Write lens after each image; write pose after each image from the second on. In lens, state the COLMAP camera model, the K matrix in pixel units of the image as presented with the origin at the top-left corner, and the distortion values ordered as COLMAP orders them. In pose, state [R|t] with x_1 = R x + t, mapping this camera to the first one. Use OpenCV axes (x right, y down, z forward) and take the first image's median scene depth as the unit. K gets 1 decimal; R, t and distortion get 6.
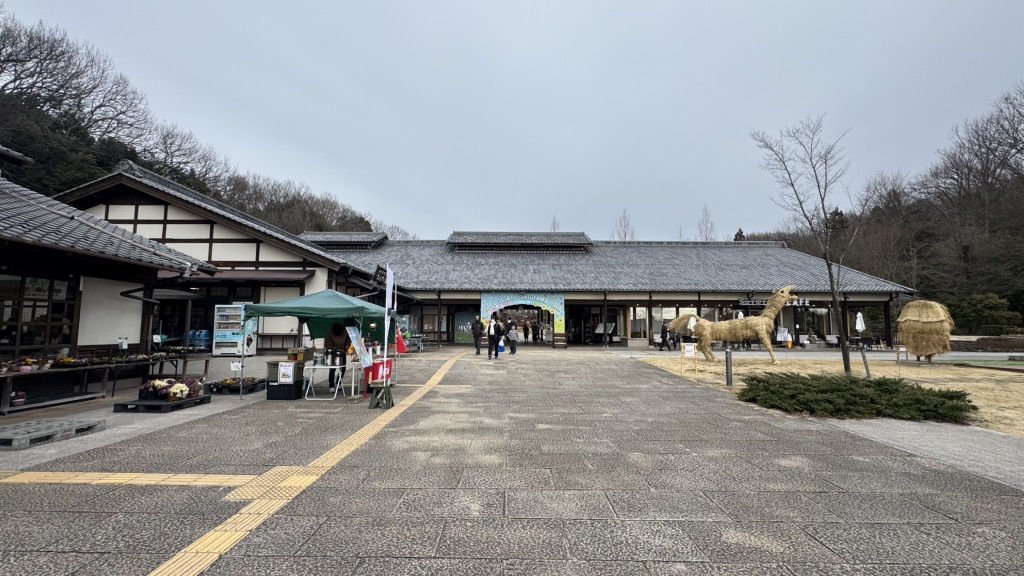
lens RADIAL K [[448.1, 0, 512.0], [0, 448.1, 288.0], [0, 0, 1]] dist [-0.003501, 0.000087]
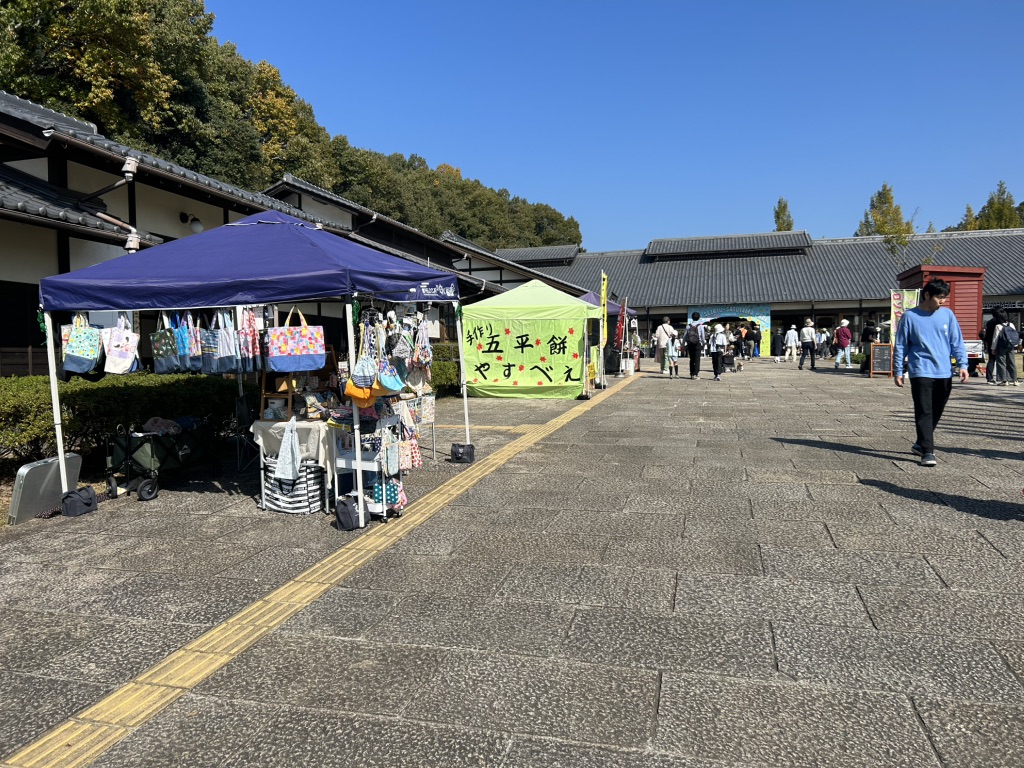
lens RADIAL K [[765.4, 0, 515.4], [0, 765.4, 388.0], [0, 0, 1]] dist [0.154254, -0.346795]
pose [[0.966445, -0.015076, -0.256432, 0.005495], [0.048370, 0.991099, 0.124030, -0.073484], [0.252280, -0.132272, 0.958571, -1.361295]]
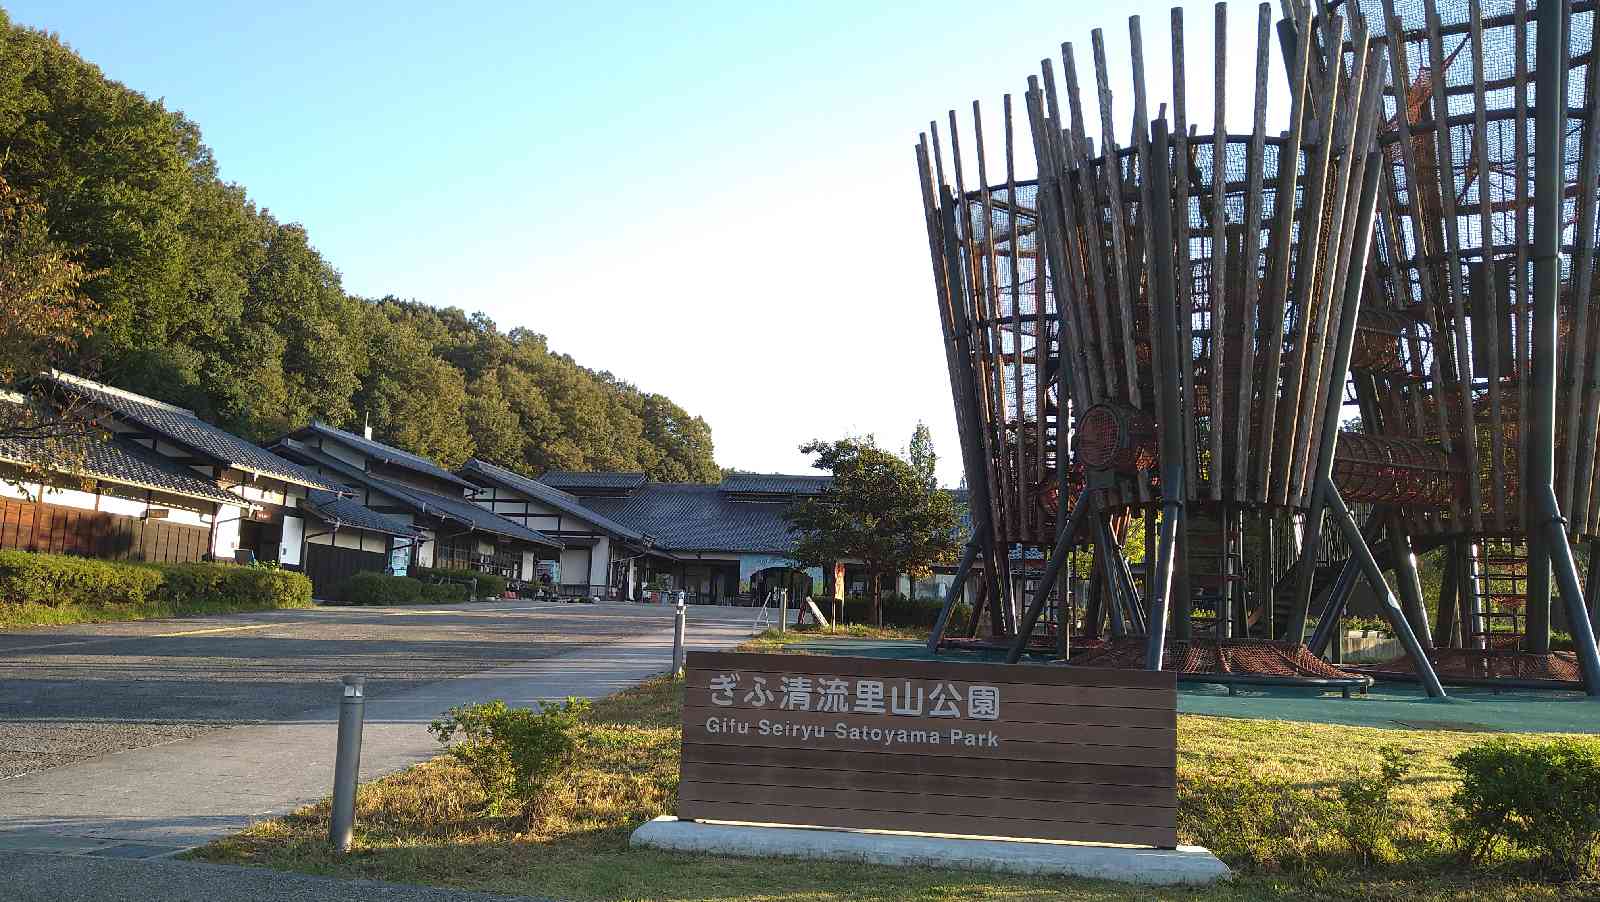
lens RADIAL K [[1297.3, 0, 800.0], [0, 1297.3, 451.0], [0, 0, 1]] dist [-0.000100, -0.001544]
pose [[0.989911, 0.009989, -0.141335, 0.685207], [-0.016922, 0.998707, -0.047941, -0.120312], [0.140673, 0.049849, 0.988800, -2.702988]]
